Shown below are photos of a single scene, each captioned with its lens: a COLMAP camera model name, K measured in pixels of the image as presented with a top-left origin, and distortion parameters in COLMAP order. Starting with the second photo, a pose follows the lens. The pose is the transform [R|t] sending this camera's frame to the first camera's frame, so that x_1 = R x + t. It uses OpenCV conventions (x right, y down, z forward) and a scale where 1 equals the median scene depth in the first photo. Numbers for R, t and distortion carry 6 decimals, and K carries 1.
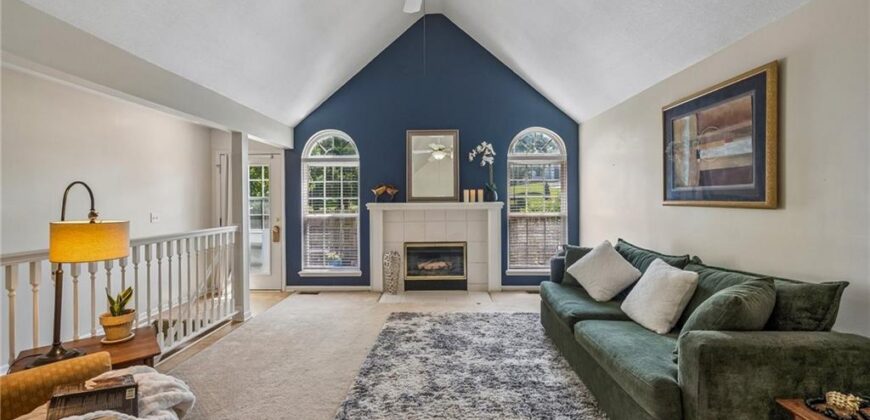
lens RADIAL K [[354.2, 0, 434.4], [0, 354.2, 200.7], [0, 0, 1]] dist [-0.000802, -0.000059]
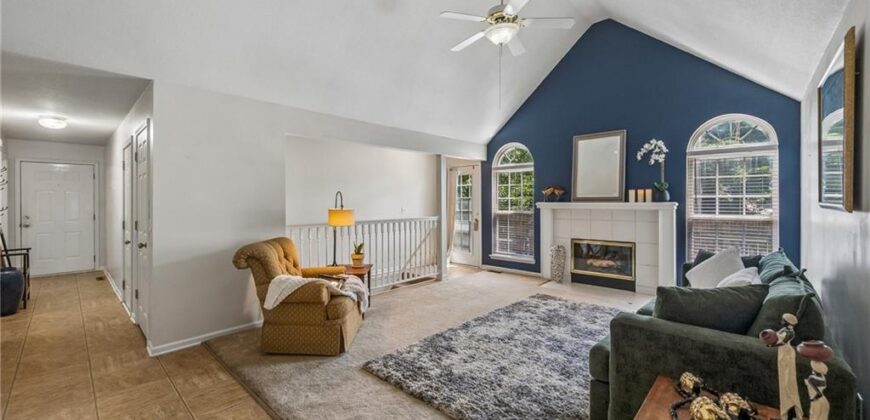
lens RADIAL K [[349.9, 0, 437.7], [0, 349.9, 201.6], [0, 0, 1]] dist [0.000421, 0.000168]
pose [[0.748723, 0.006465, -0.662851, 0.331027], [-0.003837, 0.999978, 0.005420, -0.000937], [0.662872, -0.001515, 0.748732, -0.092155]]
